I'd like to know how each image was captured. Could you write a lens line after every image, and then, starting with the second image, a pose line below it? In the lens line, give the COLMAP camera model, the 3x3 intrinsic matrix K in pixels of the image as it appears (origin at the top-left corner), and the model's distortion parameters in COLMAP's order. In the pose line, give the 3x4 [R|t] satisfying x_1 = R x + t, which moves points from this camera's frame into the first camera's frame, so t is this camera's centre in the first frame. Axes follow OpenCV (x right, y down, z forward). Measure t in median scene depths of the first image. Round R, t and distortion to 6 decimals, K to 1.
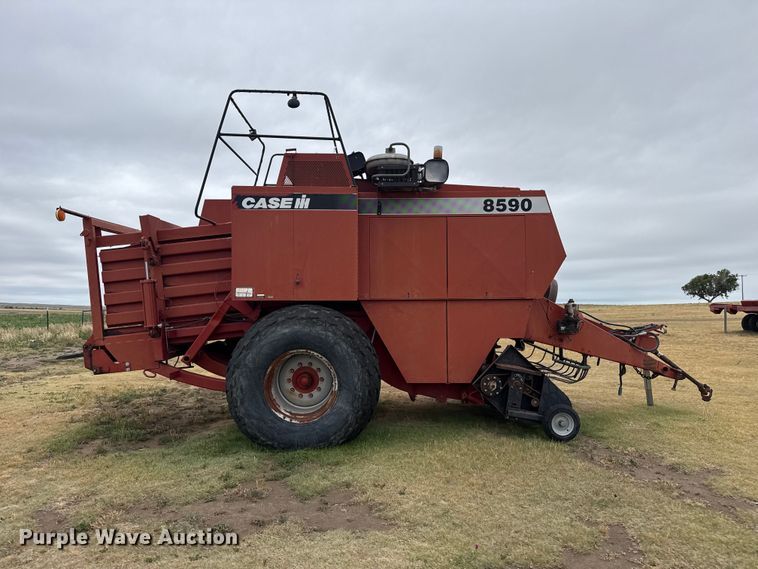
lens RADIAL K [[526.2, 0, 383.0], [0, 526.2, 282.6], [0, 0, 1]] dist [0.130315, -0.186937]
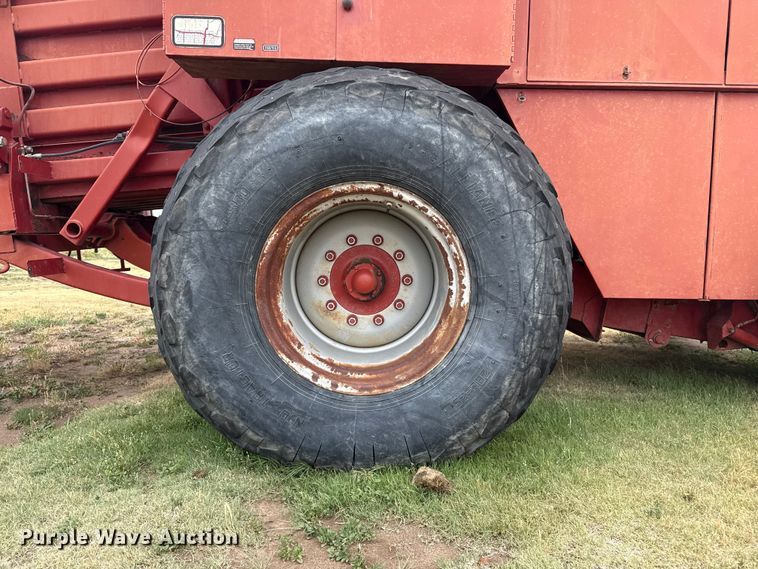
lens RADIAL K [[526.2, 0, 383.0], [0, 526.2, 282.6], [0, 0, 1]] dist [0.130315, -0.186937]
pose [[0.999832, 0.018250, 0.001550, -0.134260], [-0.018310, 0.993899, 0.108763, 0.143920], [0.000444, -0.108773, 0.994066, 0.621616]]
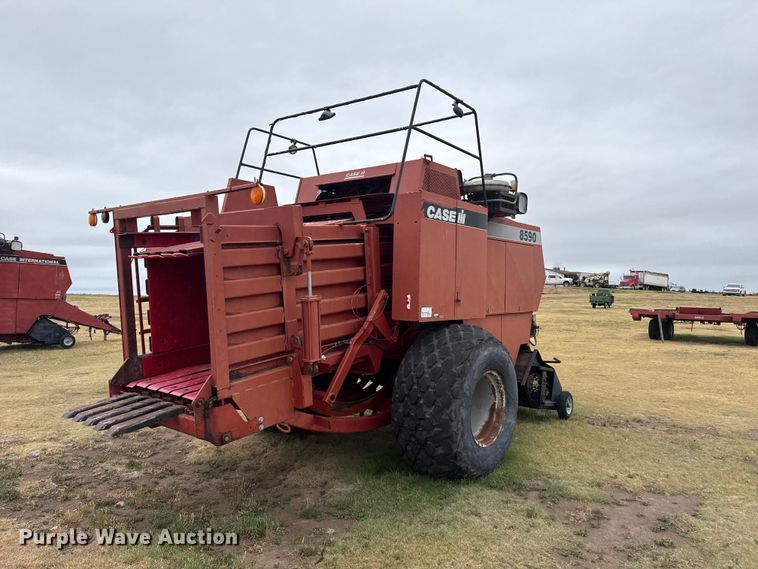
lens RADIAL K [[526.2, 0, 383.0], [0, 526.2, 282.6], [0, 0, 1]] dist [0.130315, -0.186937]
pose [[0.637351, 0.020851, 0.770291, -0.982865], [-0.035109, 0.999382, 0.001997, -0.030758], [-0.769773, -0.028317, 0.637689, 0.496967]]
